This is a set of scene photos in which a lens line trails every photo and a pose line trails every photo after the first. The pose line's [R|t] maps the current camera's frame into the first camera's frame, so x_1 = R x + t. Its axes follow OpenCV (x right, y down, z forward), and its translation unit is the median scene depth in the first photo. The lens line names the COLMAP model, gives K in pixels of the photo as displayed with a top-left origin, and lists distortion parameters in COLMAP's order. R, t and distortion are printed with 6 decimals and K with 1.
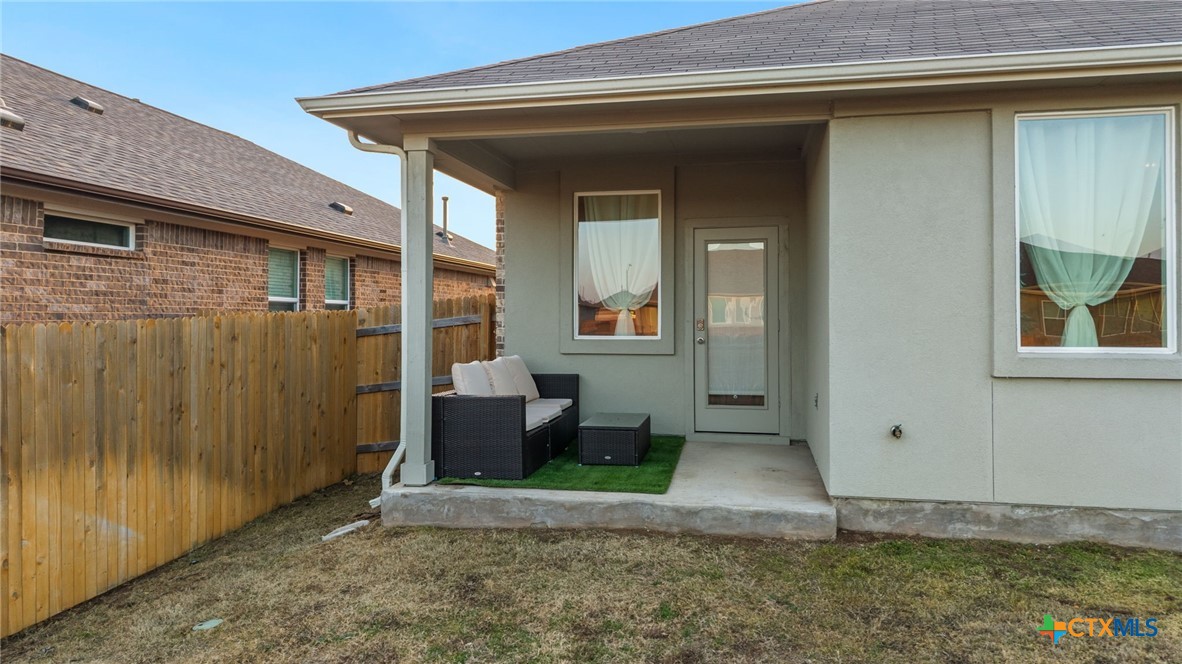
lens RADIAL K [[823.0, 0, 591.0], [0, 823.0, 332.0], [0, 0, 1]] dist [0.138209, -0.000692]
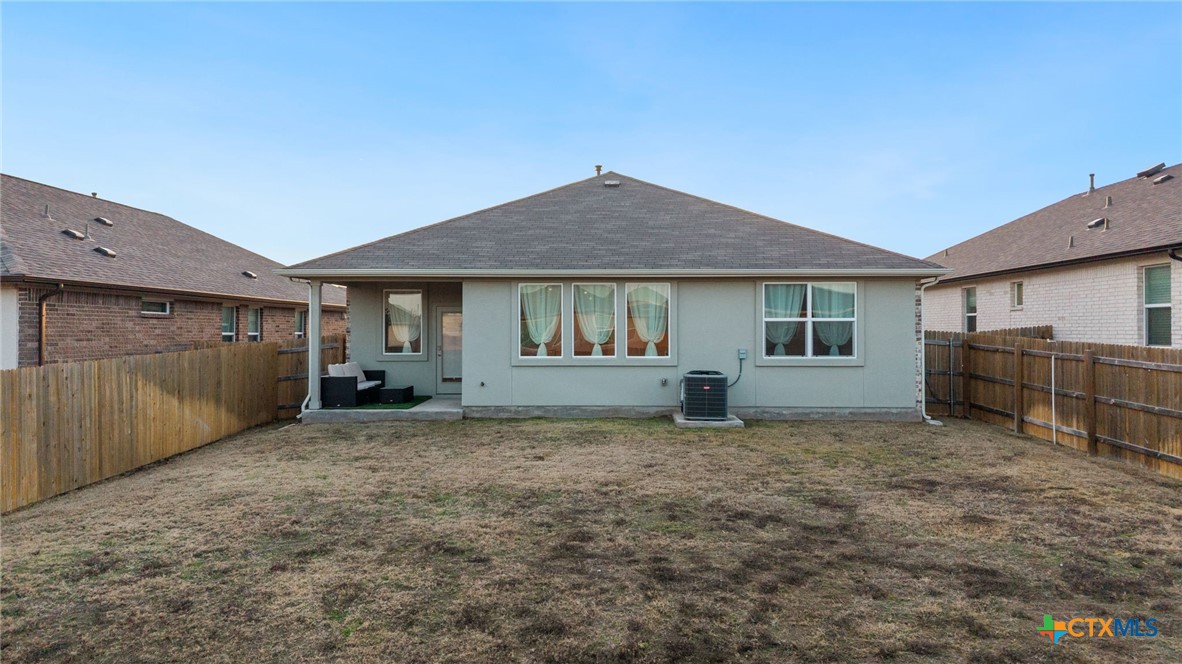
lens RADIAL K [[709.8, 0, 591.0], [0, 709.8, 332.0], [0, 0, 1]] dist [0.001424, 0.000216]
pose [[0.977134, -0.000750, 0.212625, 0.136303], [0.004570, 0.999837, -0.017478, -0.017986], [-0.212577, 0.018050, 0.976978, -1.120893]]
